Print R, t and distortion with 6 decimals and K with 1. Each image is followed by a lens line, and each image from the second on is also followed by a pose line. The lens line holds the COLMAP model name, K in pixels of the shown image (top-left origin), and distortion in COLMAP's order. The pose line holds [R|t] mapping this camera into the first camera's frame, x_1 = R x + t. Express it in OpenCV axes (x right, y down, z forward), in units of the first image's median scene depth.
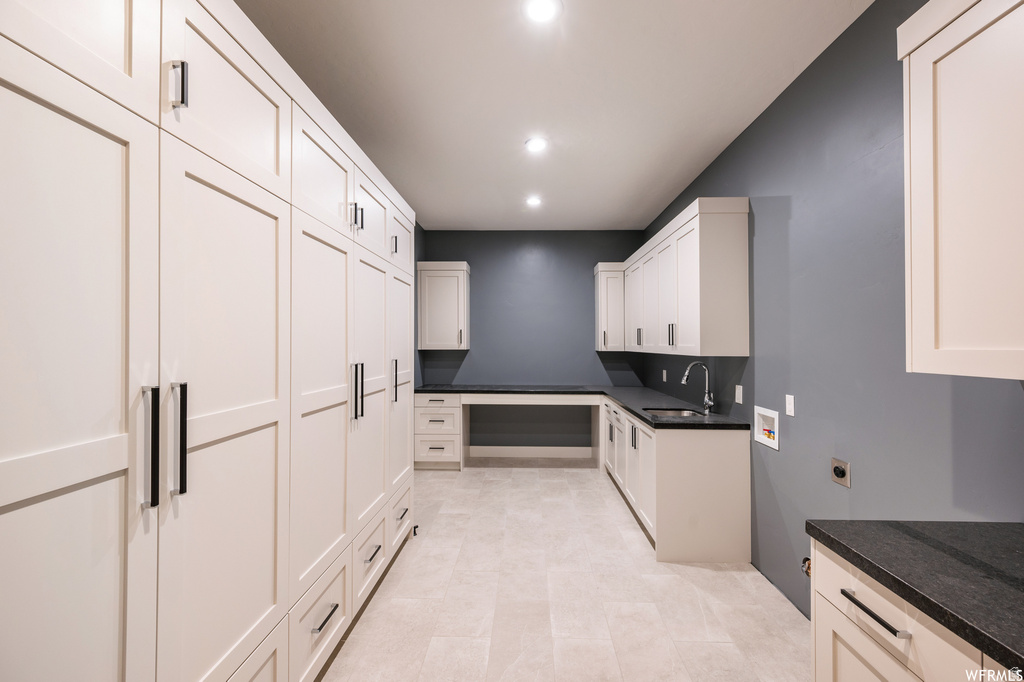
lens RADIAL K [[415.1, 0, 512.8], [0, 415.1, 343.5], [0, 0, 1]] dist [0.001931, 0.000163]
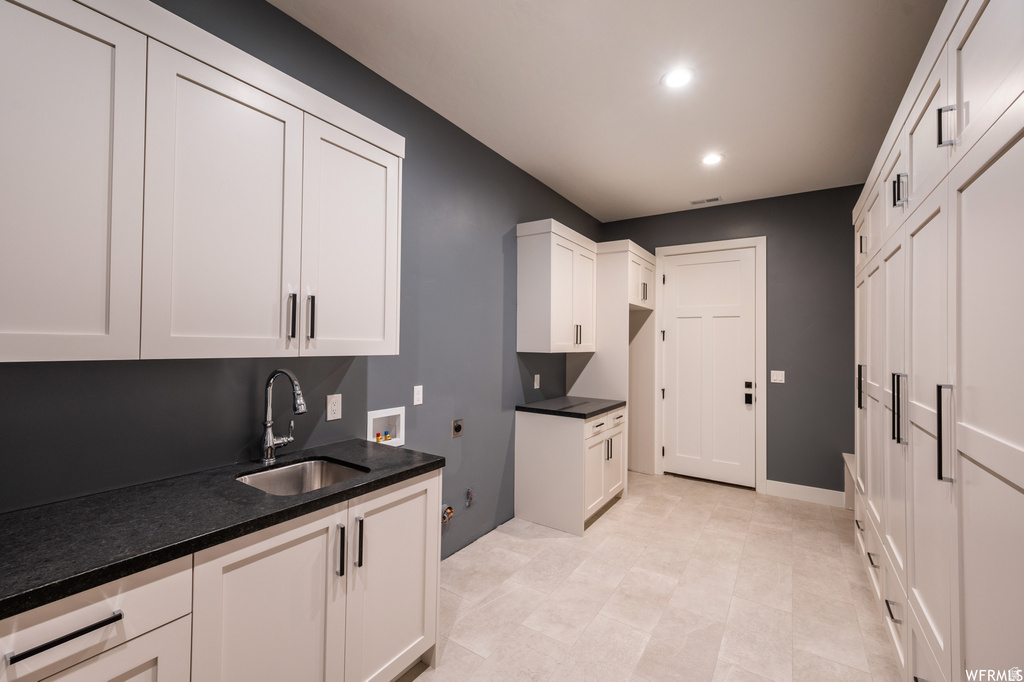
lens RADIAL K [[415.1, 0, 541.3], [0, 415.1, 334.4], [0, 0, 1]] dist [0.001931, 0.000163]
pose [[-0.875351, -0.008309, 0.483417, -0.134913], [-0.020713, 0.999579, -0.020325, 0.006668], [-0.483044, -0.027805, -0.875154, 1.806604]]
